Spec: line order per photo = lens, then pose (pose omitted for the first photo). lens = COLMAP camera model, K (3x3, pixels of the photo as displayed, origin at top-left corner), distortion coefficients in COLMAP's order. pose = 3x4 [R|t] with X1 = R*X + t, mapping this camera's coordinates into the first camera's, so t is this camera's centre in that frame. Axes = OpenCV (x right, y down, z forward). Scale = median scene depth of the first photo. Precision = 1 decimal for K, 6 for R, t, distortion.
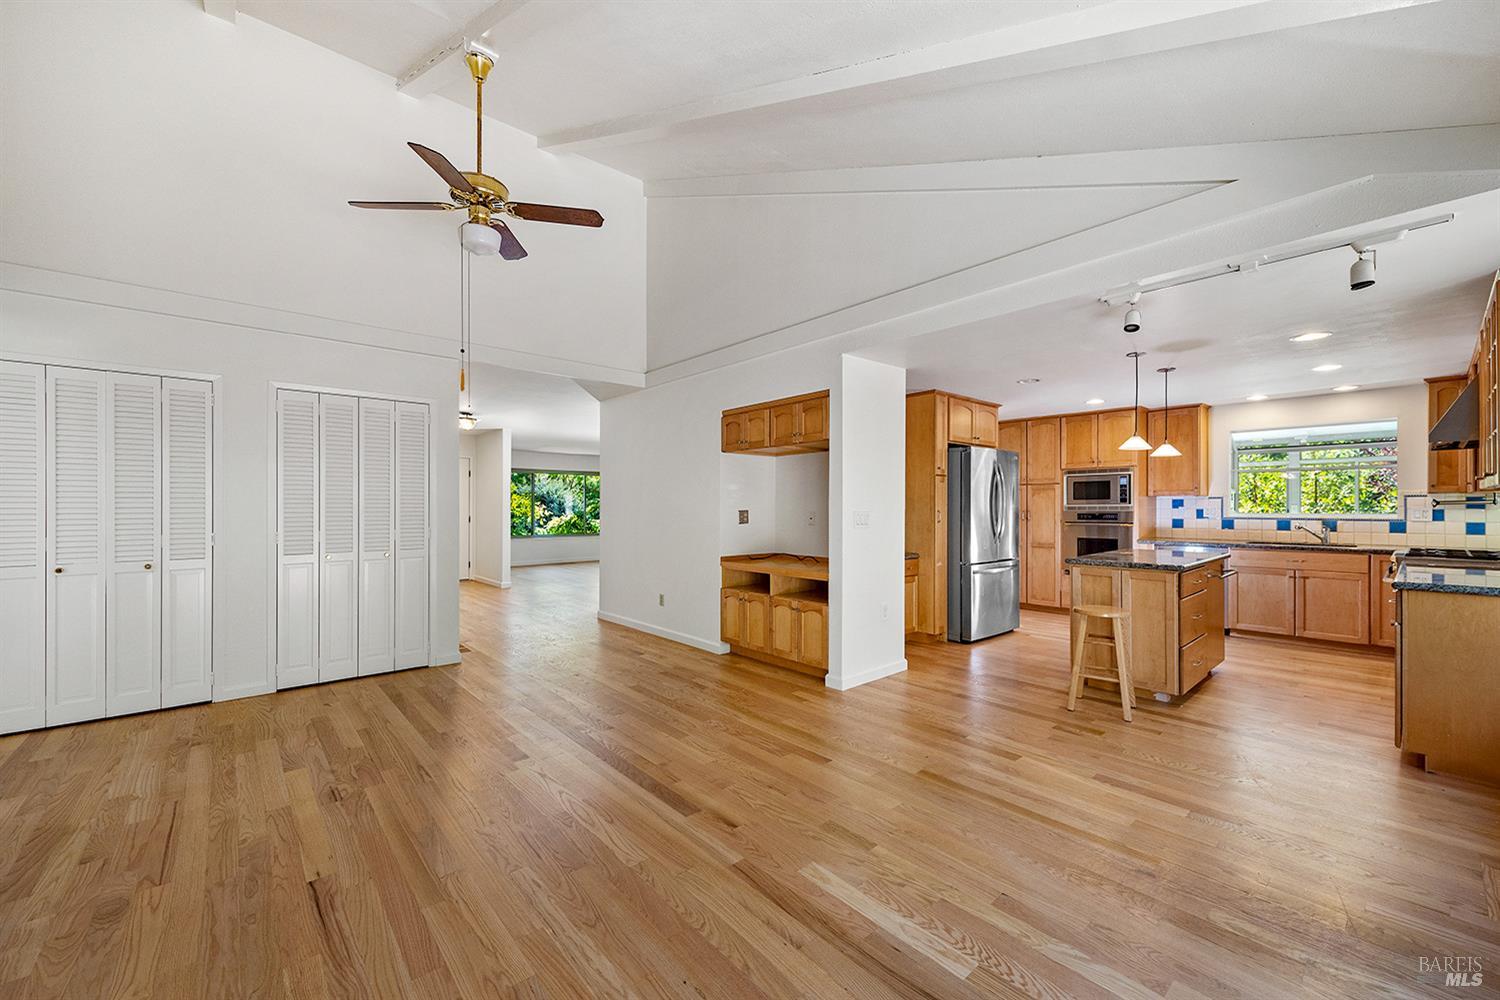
lens RADIAL K [[592.1, 0, 775.9], [0, 592.1, 506.9], [0, 0, 1]] dist [0.002363, 0.000137]
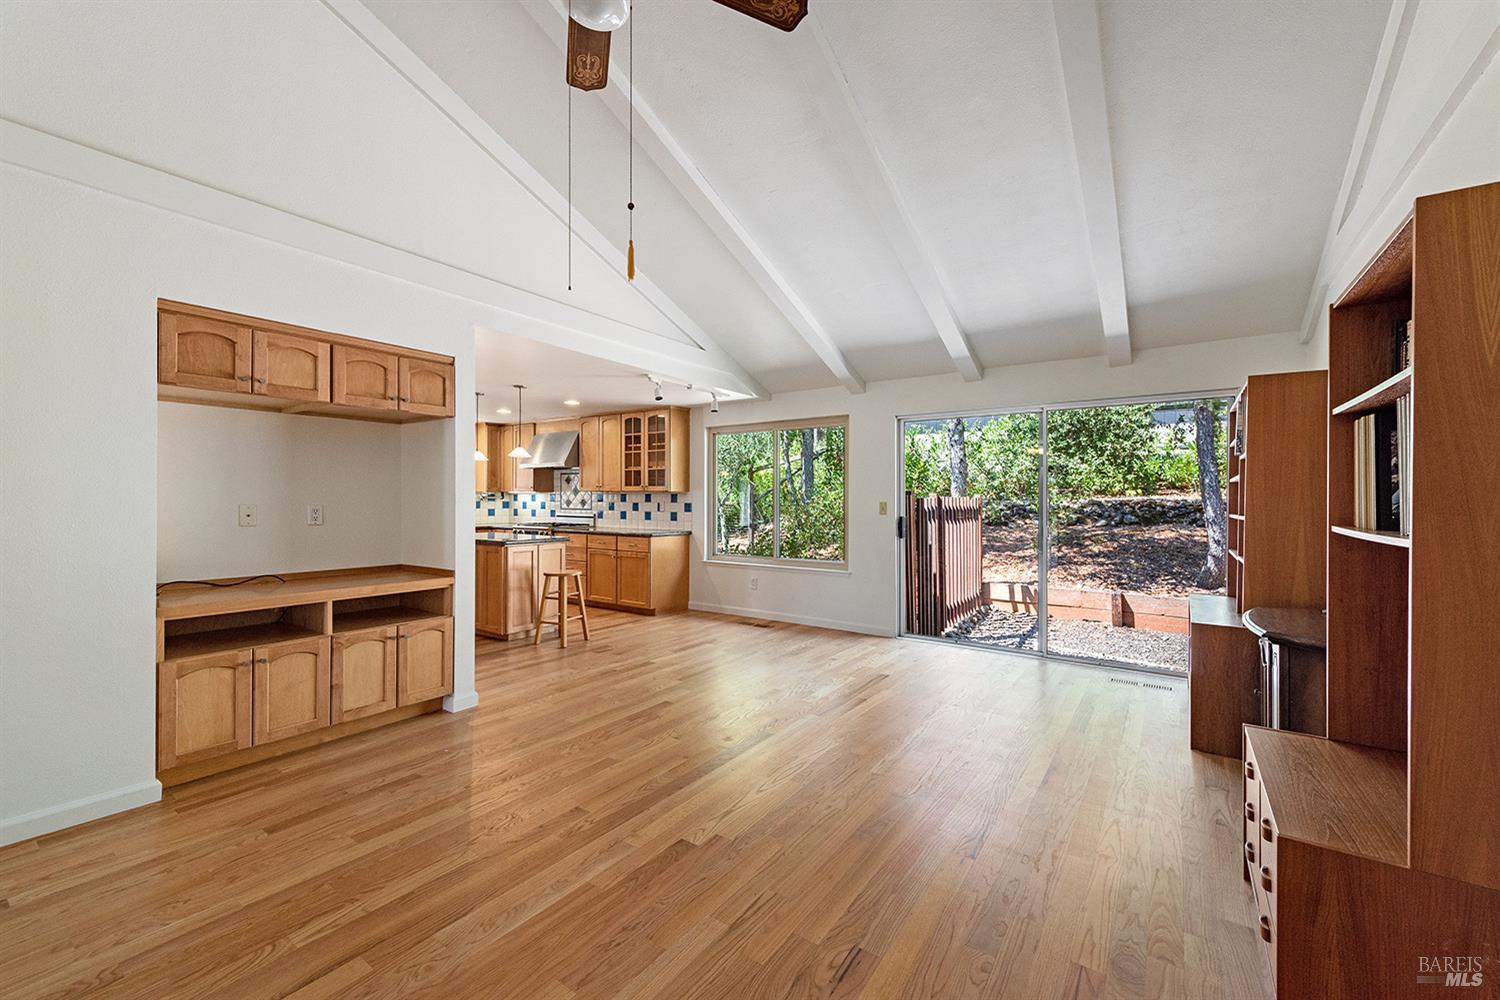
lens RADIAL K [[603.9, 0, 750.0], [0, 603.9, 500.0], [0, 0, 1]] dist [0.001605, -0.000011]
pose [[-0.220218, 0.002234, 0.975448, -0.682832], [-0.002613, 0.999992, -0.002880, 0.003361], [-0.975447, -0.003183, -0.220210, 0.635129]]
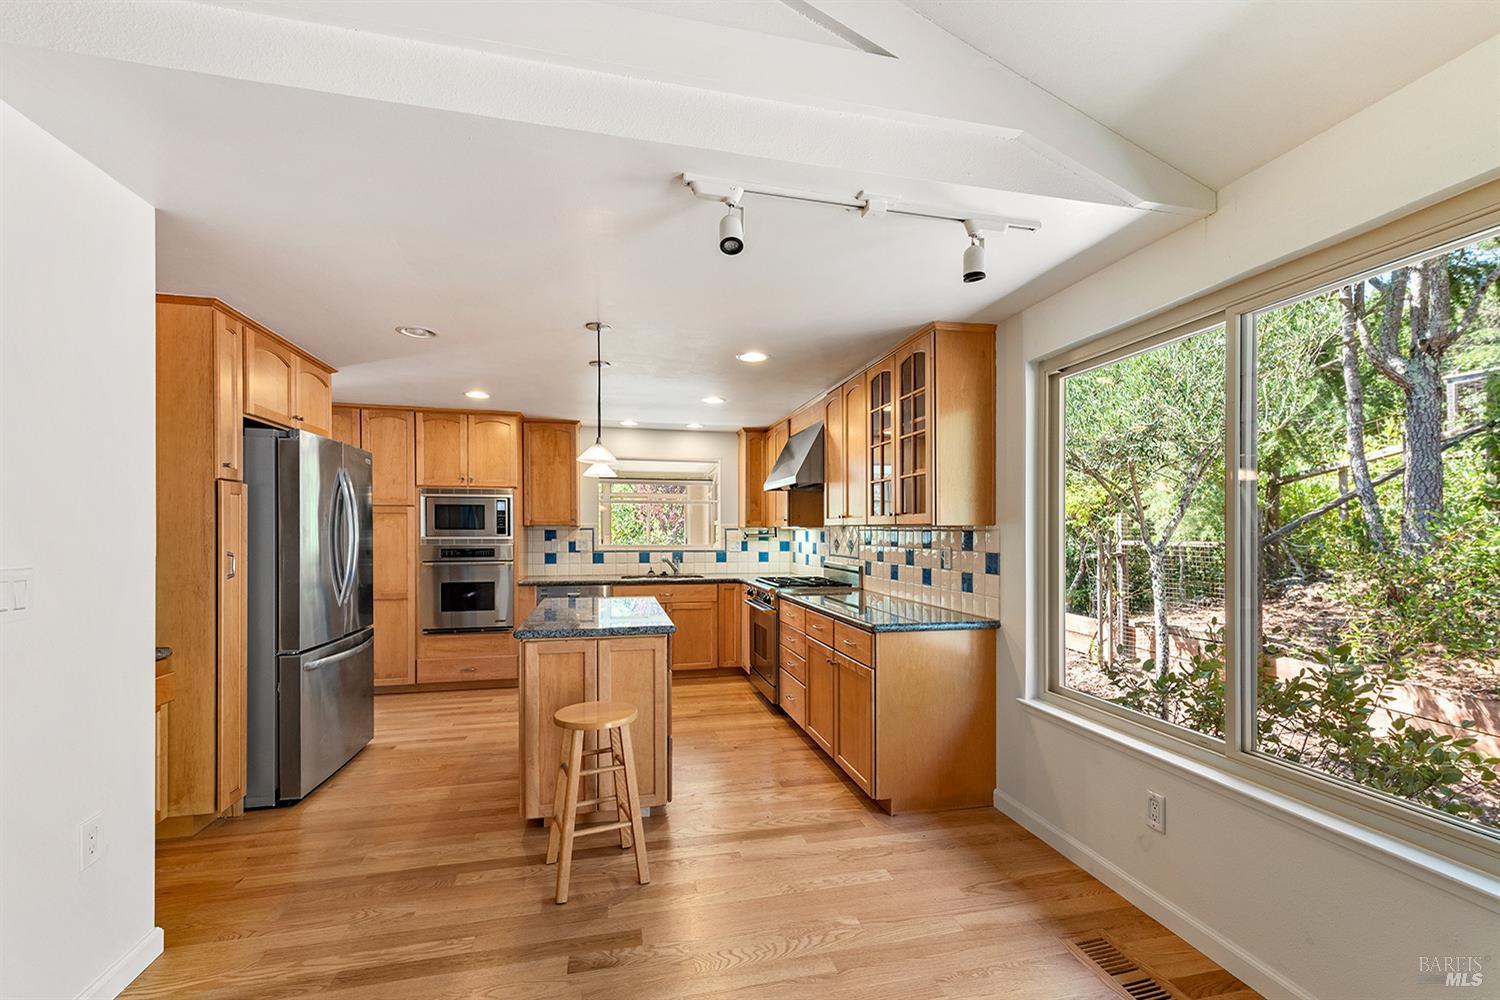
lens RADIAL K [[627.9, 0, 748.6], [0, 627.9, 536.1], [0, 0, 1]] dist [-0.003930, -0.000522]
pose [[0.492653, -0.002058, 0.870224, 0.041070], [-0.002974, 0.999987, 0.004049, -0.010756], [-0.870221, -0.004583, 0.492640, 0.382572]]
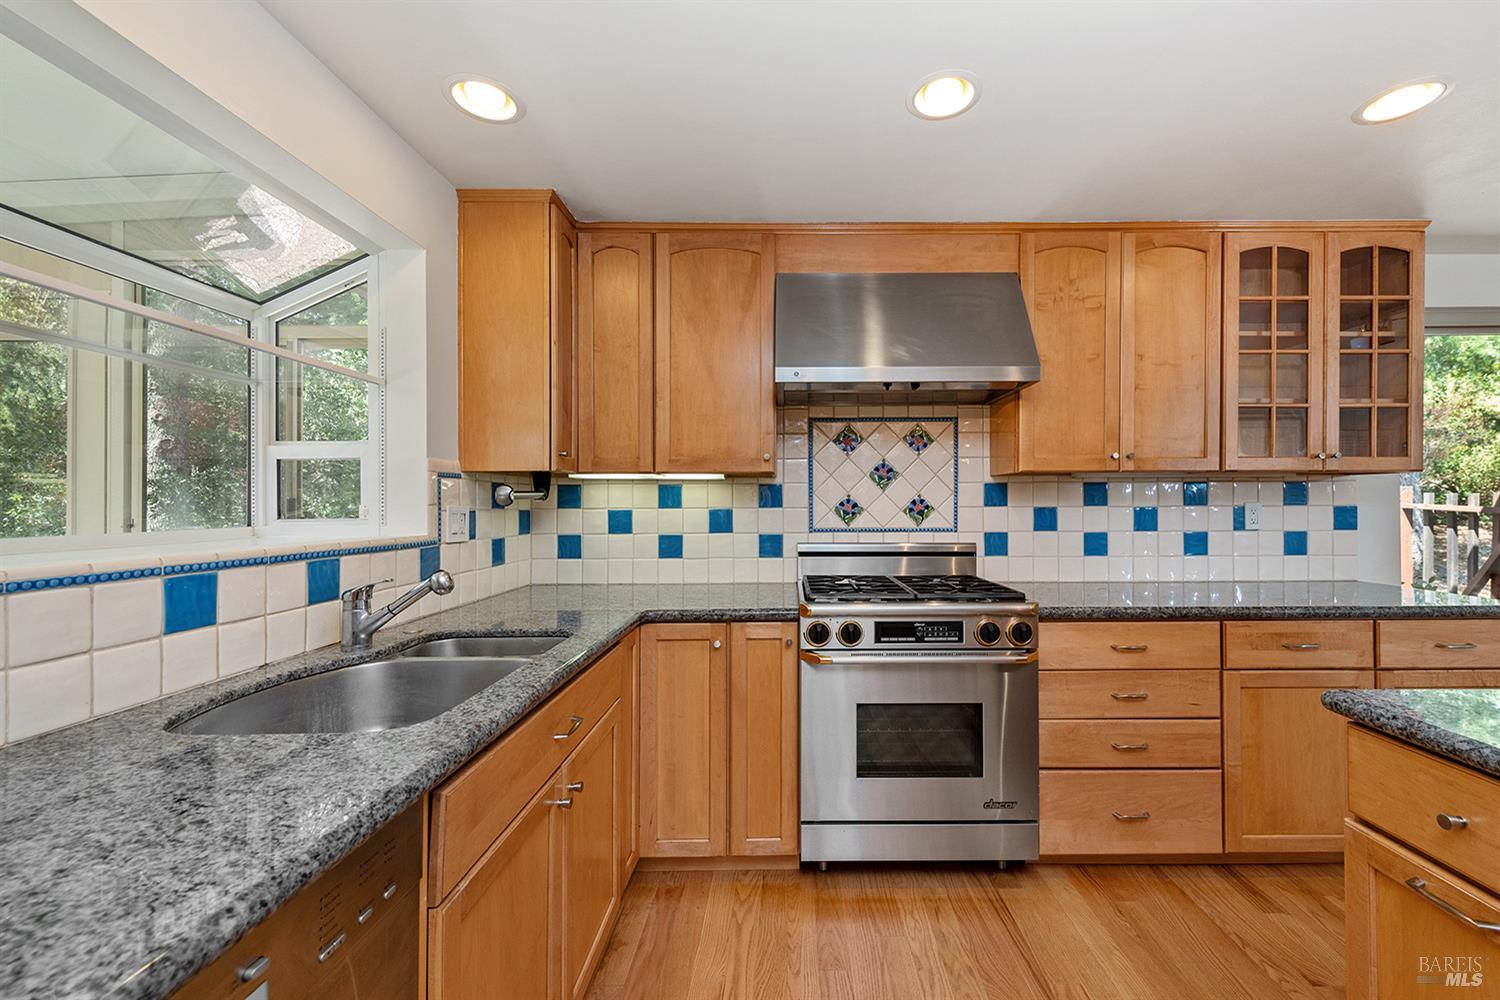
lens RADIAL K [[613.2, 0, 748.4], [0, 613.2, 513.8], [0, 0, 1]] dist [-0.000892, -0.000195]
pose [[-0.747995, 0.003957, 0.663692, 0.698525], [0.006573, 0.999977, 0.001446, 0.008797], [-0.663672, 0.005444, -0.748004, 1.192412]]
